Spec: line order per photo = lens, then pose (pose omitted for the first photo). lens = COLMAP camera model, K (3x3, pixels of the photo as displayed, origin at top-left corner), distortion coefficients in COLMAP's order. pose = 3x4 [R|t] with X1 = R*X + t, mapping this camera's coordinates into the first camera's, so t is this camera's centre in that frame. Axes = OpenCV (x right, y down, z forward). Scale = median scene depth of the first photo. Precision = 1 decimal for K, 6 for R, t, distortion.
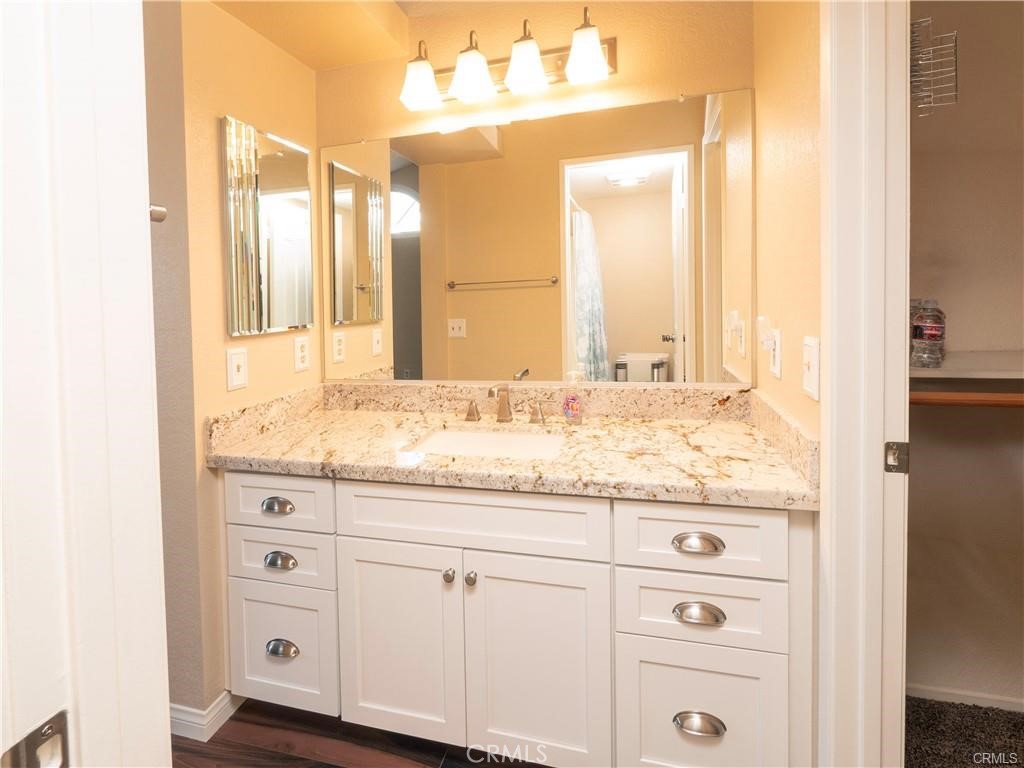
lens RADIAL K [[452.0, 0, 512.0], [0, 452.0, 384.0], [0, 0, 1]] dist [-0.000495, -0.000025]
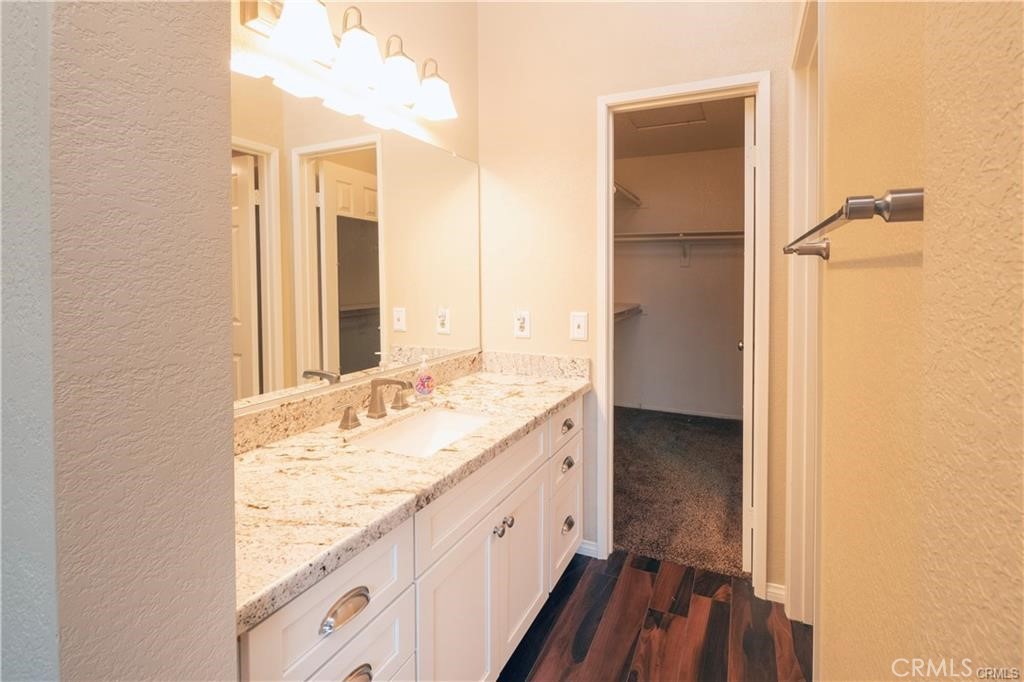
lens RADIAL K [[442.6, 0, 512.0], [0, 442.6, 341.0], [0, 0, 1]] dist [0.000235, -0.000007]
pose [[0.222122, -0.098656, 0.970015, -0.930549], [0.169307, 0.983657, 0.061274, -0.096508], [-0.960207, 0.150620, 0.235195, 0.506021]]
